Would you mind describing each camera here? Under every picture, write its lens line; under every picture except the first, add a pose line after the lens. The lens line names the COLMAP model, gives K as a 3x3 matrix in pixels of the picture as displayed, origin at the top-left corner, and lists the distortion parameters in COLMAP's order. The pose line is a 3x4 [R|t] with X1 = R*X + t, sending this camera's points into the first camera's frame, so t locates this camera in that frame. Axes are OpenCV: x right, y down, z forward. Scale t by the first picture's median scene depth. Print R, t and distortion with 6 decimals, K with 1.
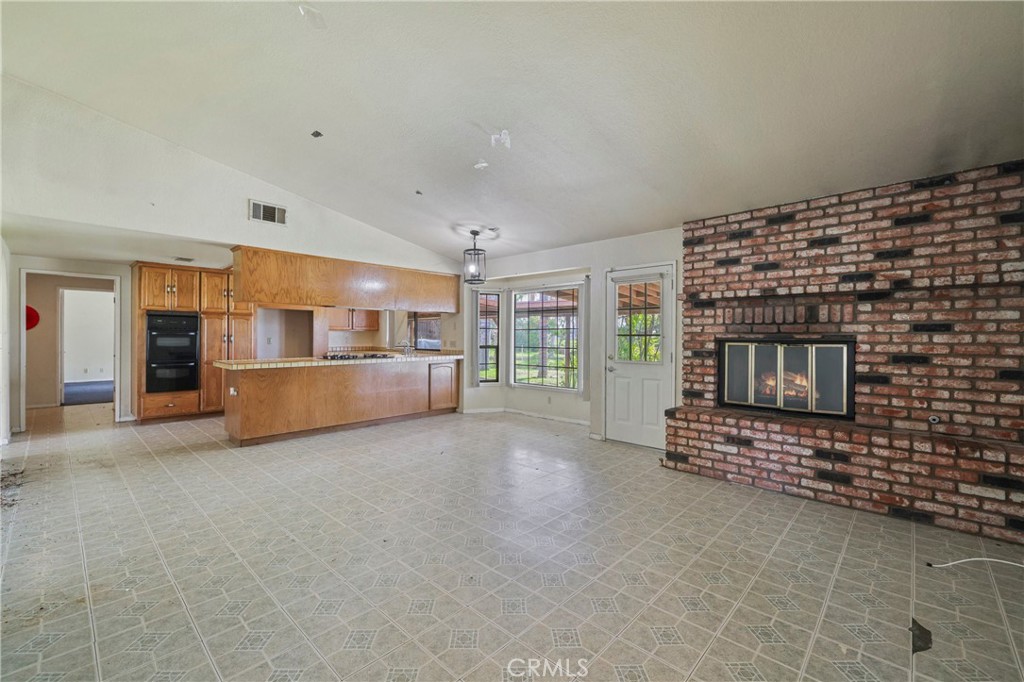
lens RADIAL K [[427.3, 0, 507.7], [0, 427.3, 336.8], [0, 0, 1]] dist [-0.002779, 0.000711]
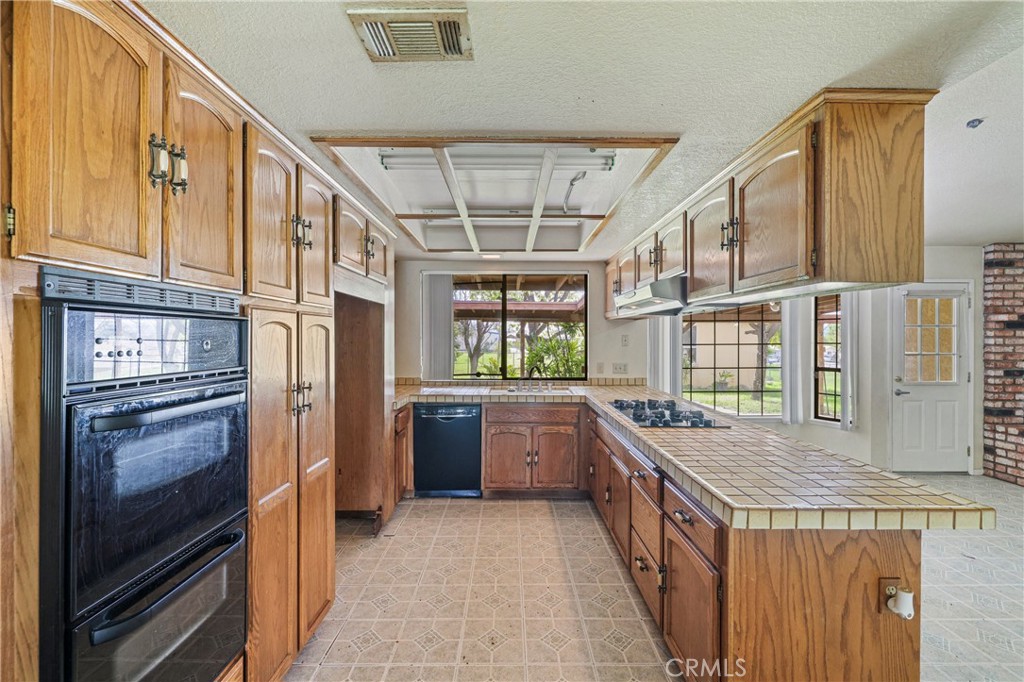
lens RADIAL K [[427.3, 0, 508.5], [0, 427.3, 338.2], [0, 0, 1]] dist [-0.002779, 0.000711]
pose [[0.726818, -0.006363, 0.686800, -1.158295], [0.003611, 0.999979, 0.005443, -0.055066], [-0.686820, -0.001475, 0.726826, 1.102370]]
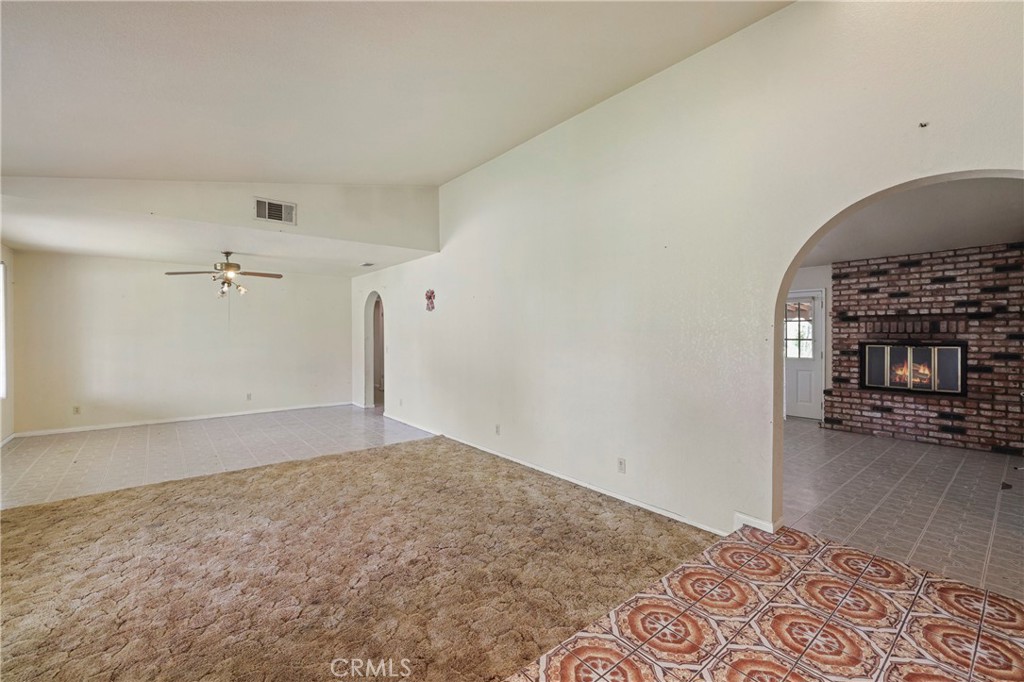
lens RADIAL K [[427.3, 0, 504.8], [0, 427.3, 333.1], [0, 0, 1]] dist [-0.002779, 0.000711]
pose [[0.990884, -0.004695, -0.134639, -0.526032], [0.004264, 0.999985, -0.003490, -0.027813], [0.134653, 0.002884, 0.990889, -0.624594]]
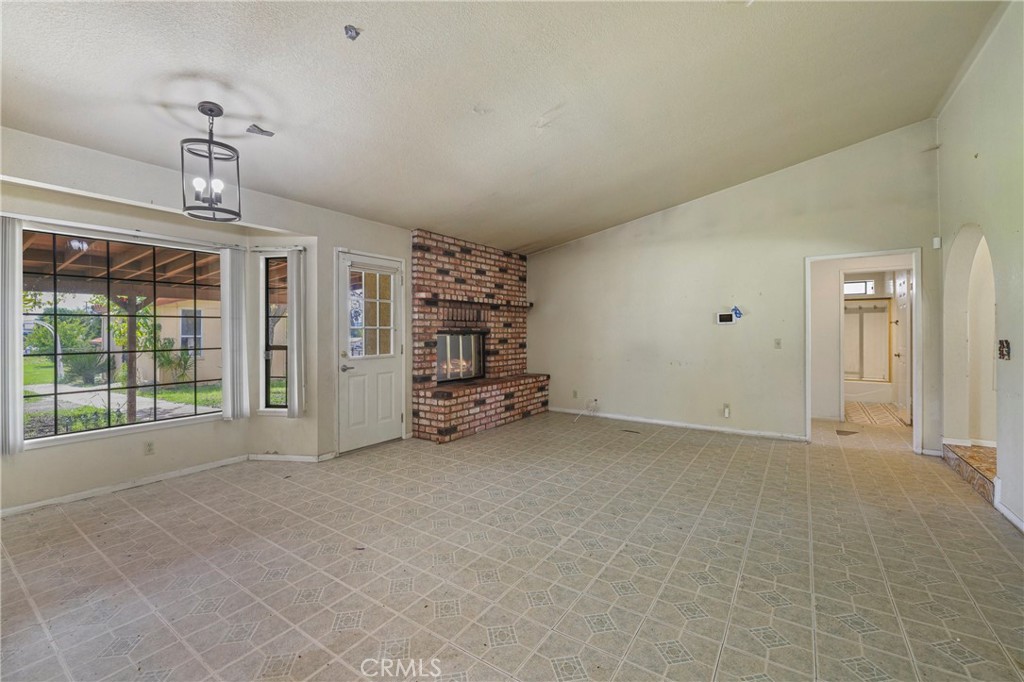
lens RADIAL K [[427.3, 0, 509.2], [0, 427.3, 330.9], [0, 0, 1]] dist [-0.002779, 0.000711]
pose [[-0.155597, -0.005093, 0.987807, -0.773249], [0.001149, 0.999985, 0.005337, -0.002986], [-0.987820, 0.001965, -0.155589, 0.978828]]
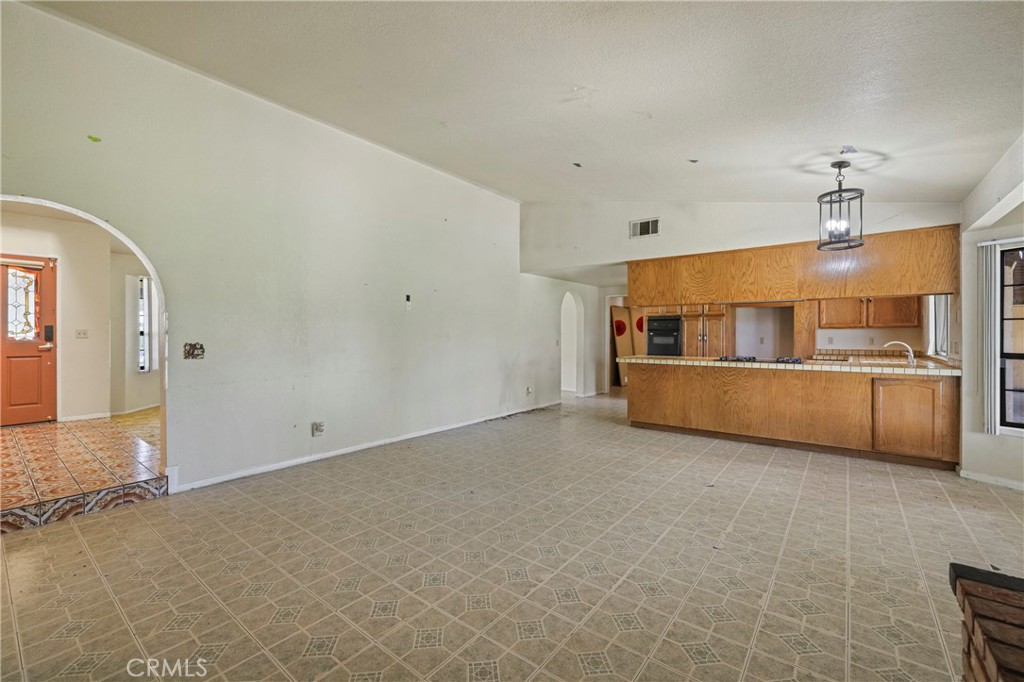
lens RADIAL K [[427.3, 0, 511.6], [0, 427.3, 336.4], [0, 0, 1]] dist [-0.002779, 0.000711]
pose [[0.090869, -0.001260, -0.995862, 0.633555], [-0.001668, 0.999998, -0.001418, 0.004216], [0.995861, 0.001790, 0.090867, 0.625088]]
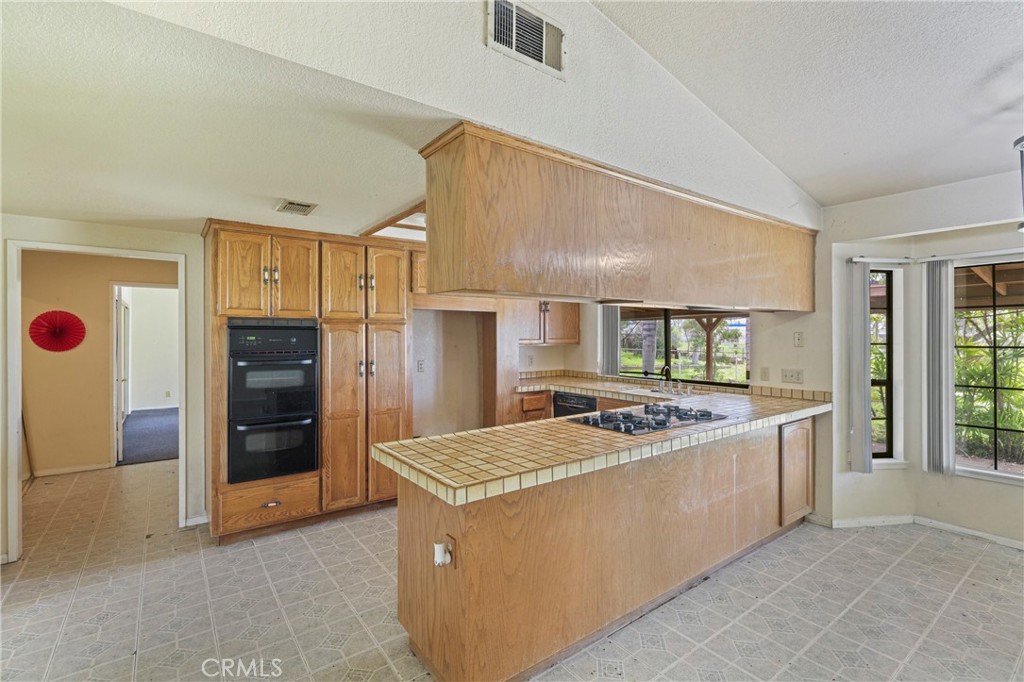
lens RADIAL K [[462.5, 0, 511.3], [0, 462.5, 336.3], [0, 0, 1]] dist [-0.000731, 0.000515]
pose [[0.984670, -0.007506, -0.174268, -0.589303], [0.007530, 0.999972, -0.000524, -0.052263], [0.174267, -0.000796, 0.984698, 0.727215]]
